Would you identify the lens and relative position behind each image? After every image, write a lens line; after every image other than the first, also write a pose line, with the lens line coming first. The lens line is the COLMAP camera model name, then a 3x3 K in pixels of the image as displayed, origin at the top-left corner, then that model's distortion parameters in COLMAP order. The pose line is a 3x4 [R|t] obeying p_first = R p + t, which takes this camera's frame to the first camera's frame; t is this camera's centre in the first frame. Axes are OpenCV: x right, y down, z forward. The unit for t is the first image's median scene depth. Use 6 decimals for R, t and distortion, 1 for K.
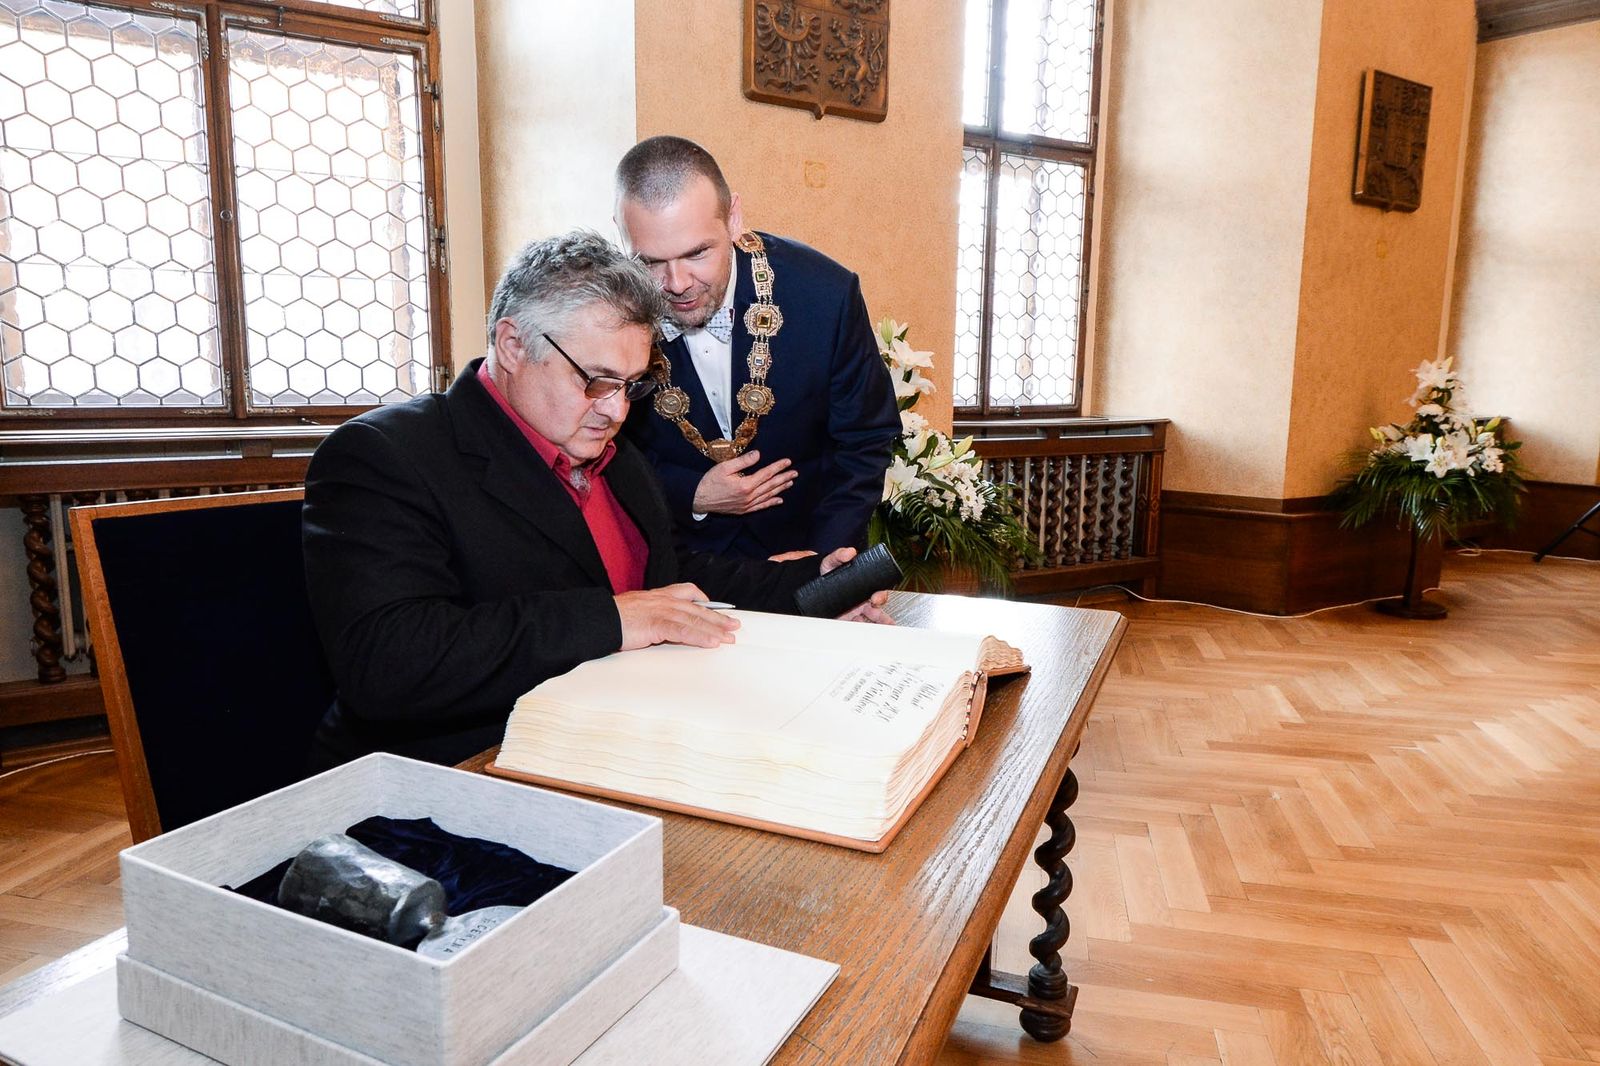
lens RADIAL K [[1058.6, 0, 789.7], [0, 1058.6, 539.5], [0, 0, 1]] dist [0.005441, -0.006208]
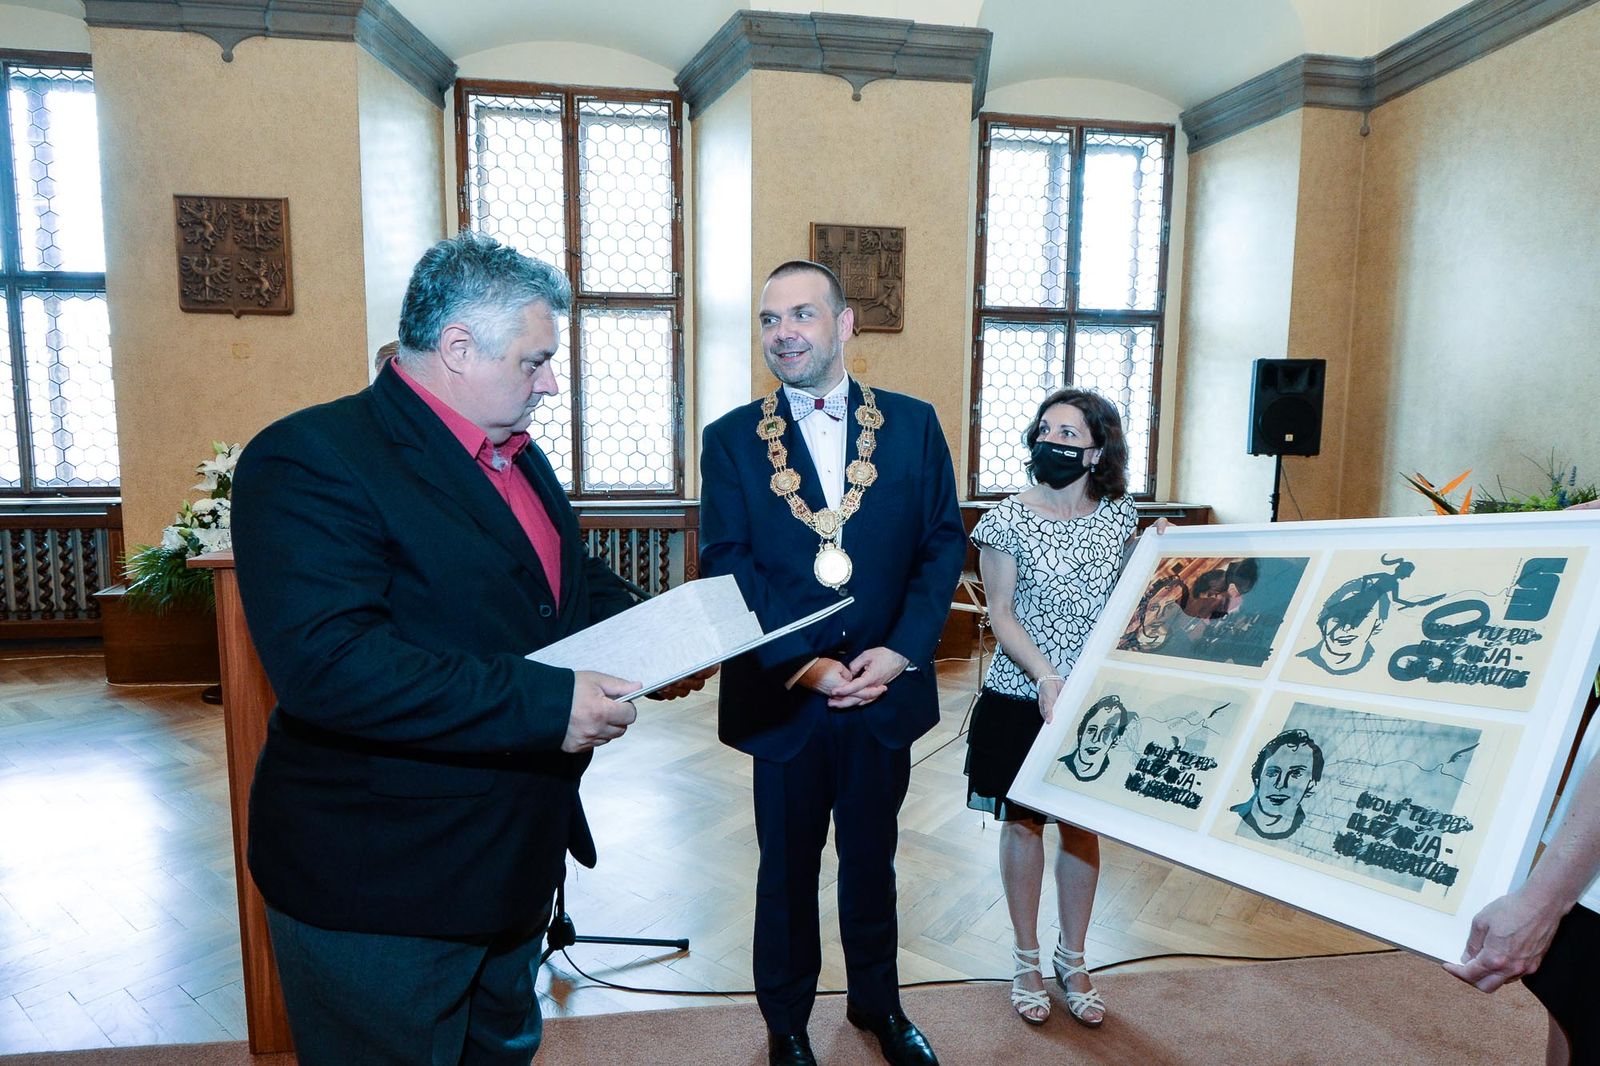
lens RADIAL K [[904.9, 0, 800.4], [0, 904.9, 542.4], [0, 0, 1]] dist [0.016390, -0.021874]
pose [[0.914456, 0.042672, -0.402429, 0.959339], [-0.061976, 0.997462, -0.035063, -0.038210], [0.399911, 0.057004, 0.914780, 0.057715]]
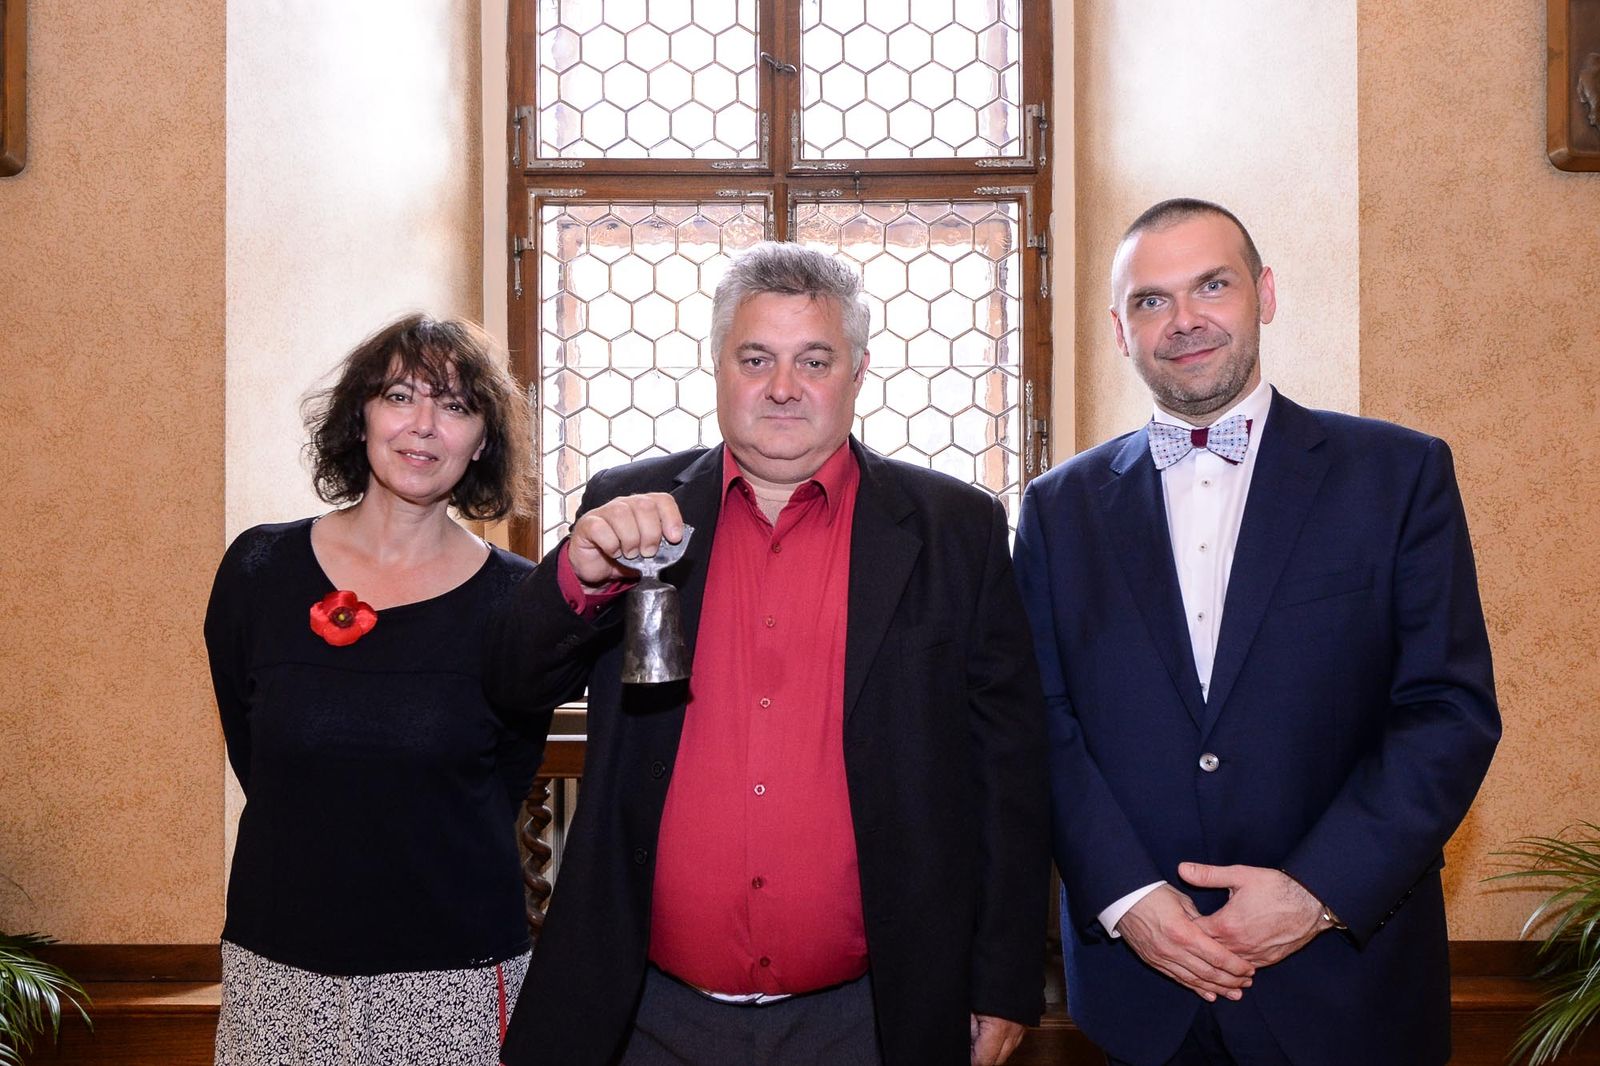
lens RADIAL K [[1232.2, 0, 797.3], [0, 1232.2, 543.5], [0, 0, 1]] dist [-0.016626, 0.013959]
pose [[0.844006, -0.011481, -0.536210, 0.543402], [-0.072778, 0.988072, -0.135710, -0.106485], [0.531373, 0.153564, 0.833103, 0.510364]]
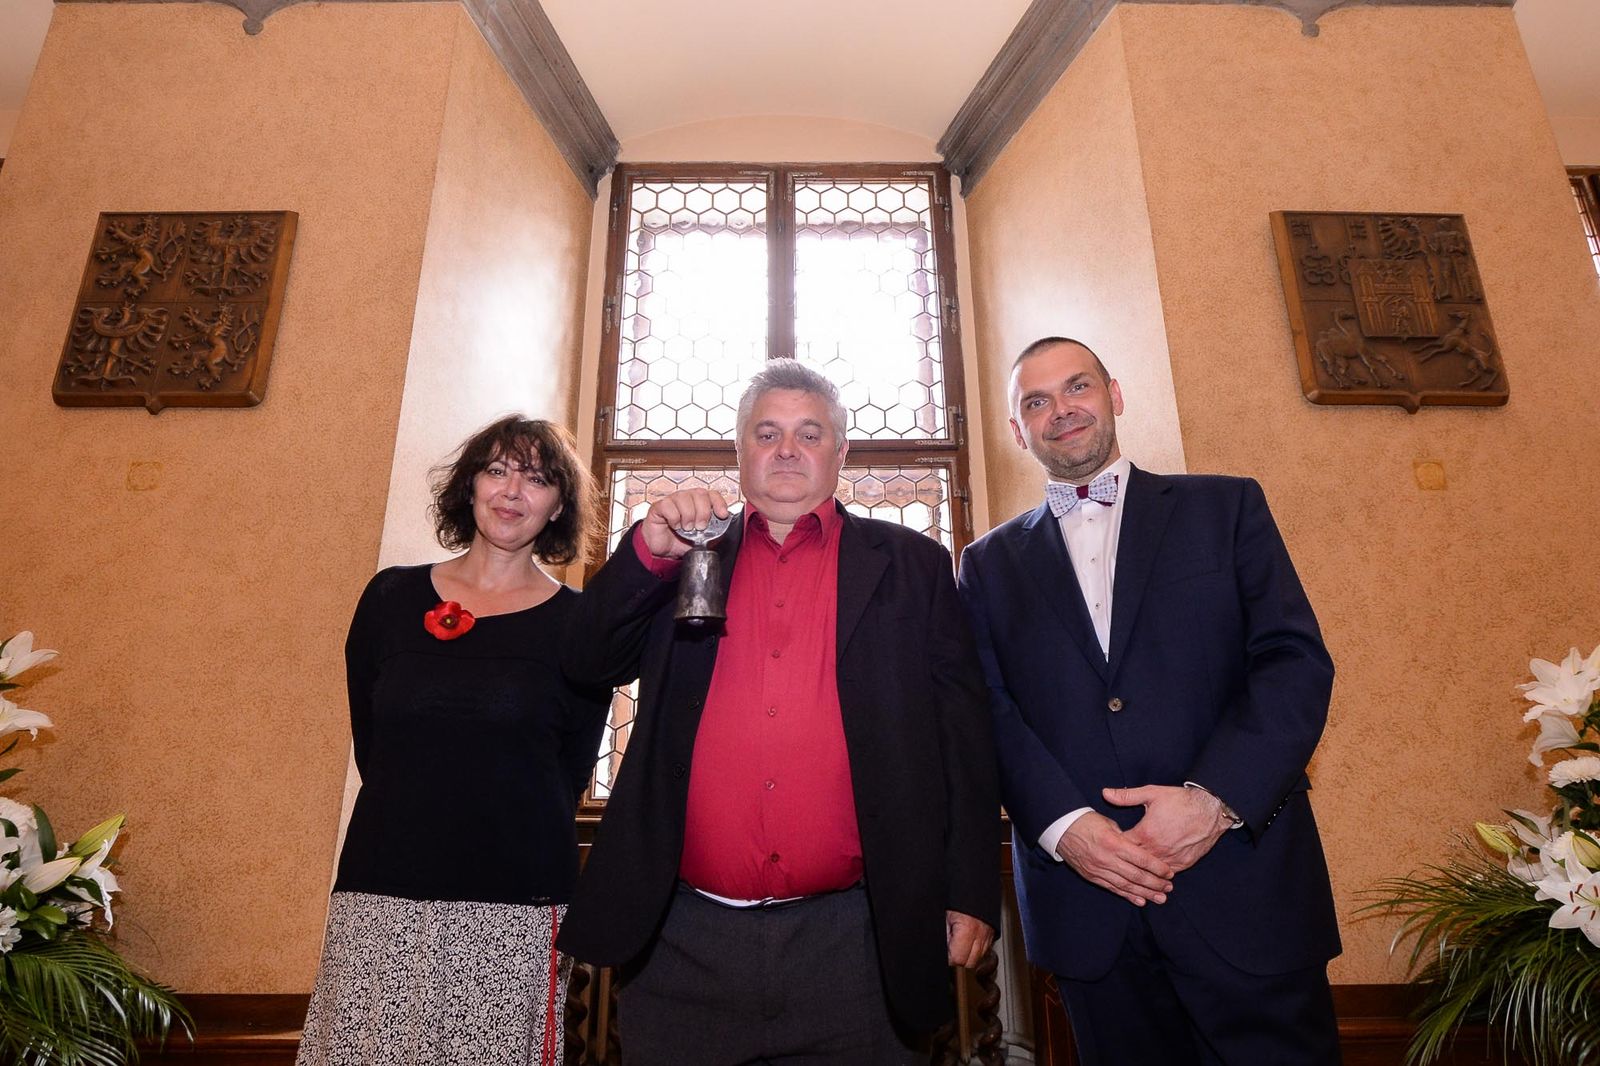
lens RADIAL K [[904.9, 0, 800.1], [0, 904.9, 529.4], [0, 0, 1]] dist [0.016390, -0.021874]
pose [[0.850218, -0.176643, -0.495909, 0.535242], [-0.067307, 0.897815, -0.435198, -0.031492], [0.522110, 0.403391, 0.751450, 0.527537]]
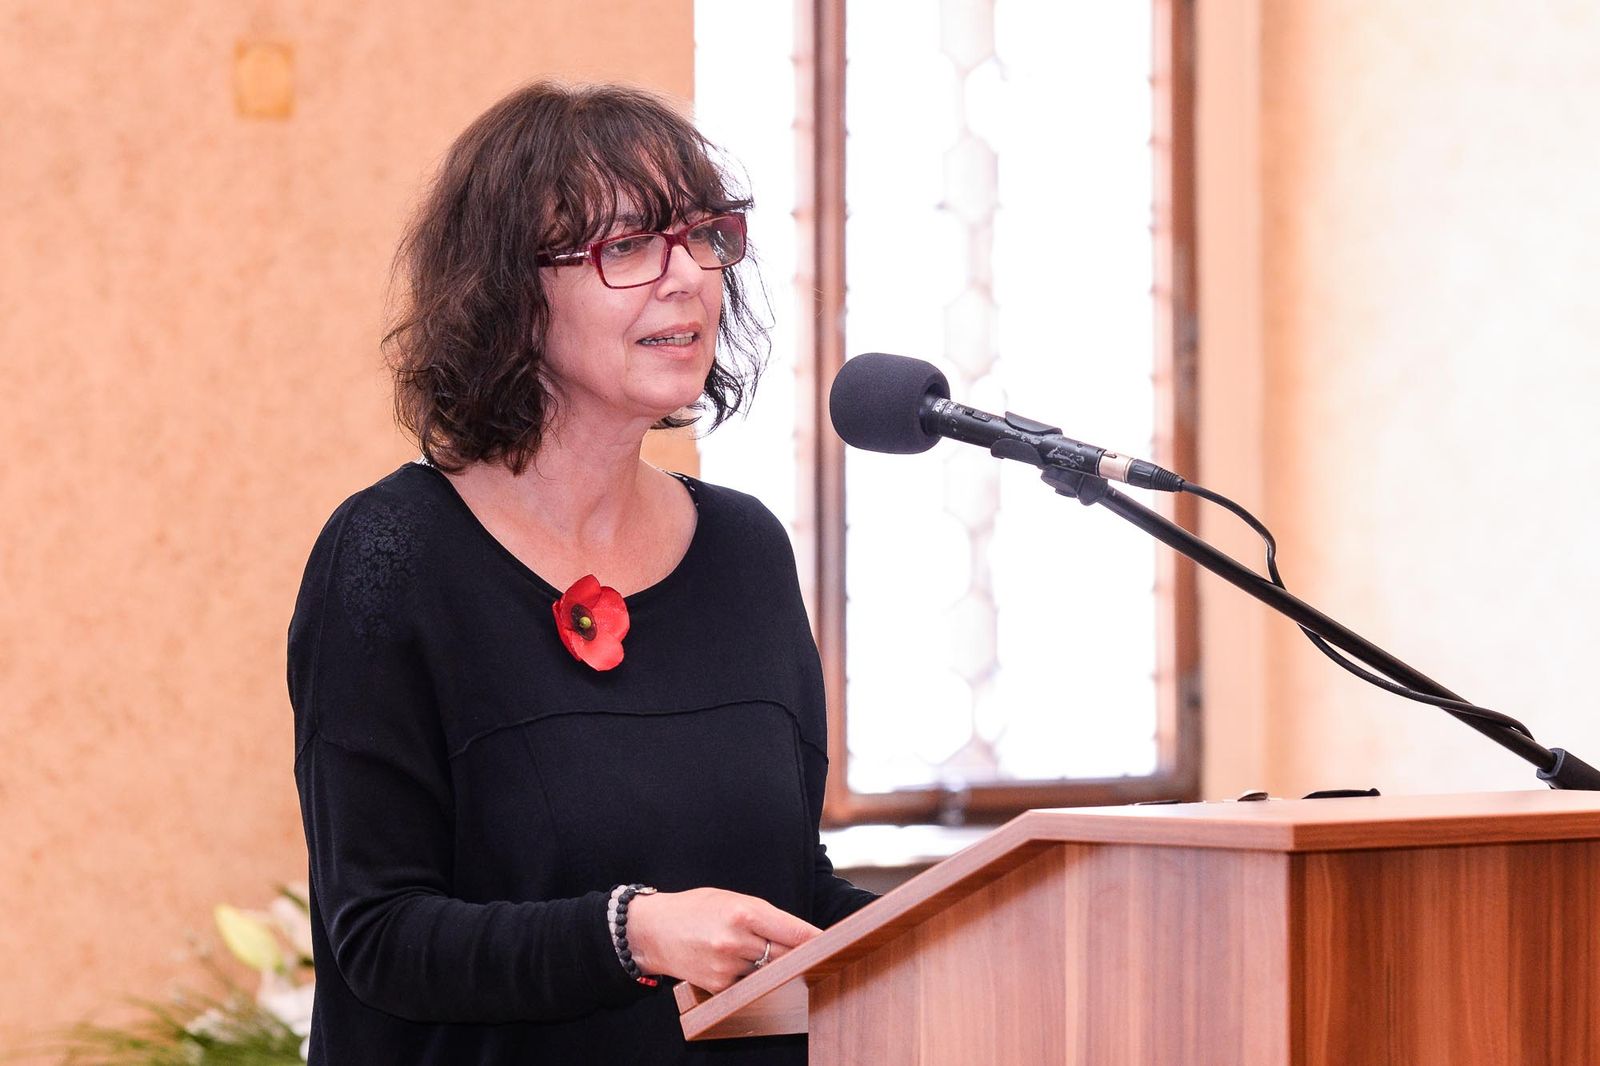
lens RADIAL K [[7882.6, 0, 795.3], [0, 7882.6, 535.4], [0, 0, 1]] dist [0.237968, 0.000000]
pose [[0.980433, -0.017022, 0.196116, 0.365267], [0.048473, 0.986454, -0.156710, 0.076592], [-0.190792, 0.163150, 0.967978, -0.582006]]
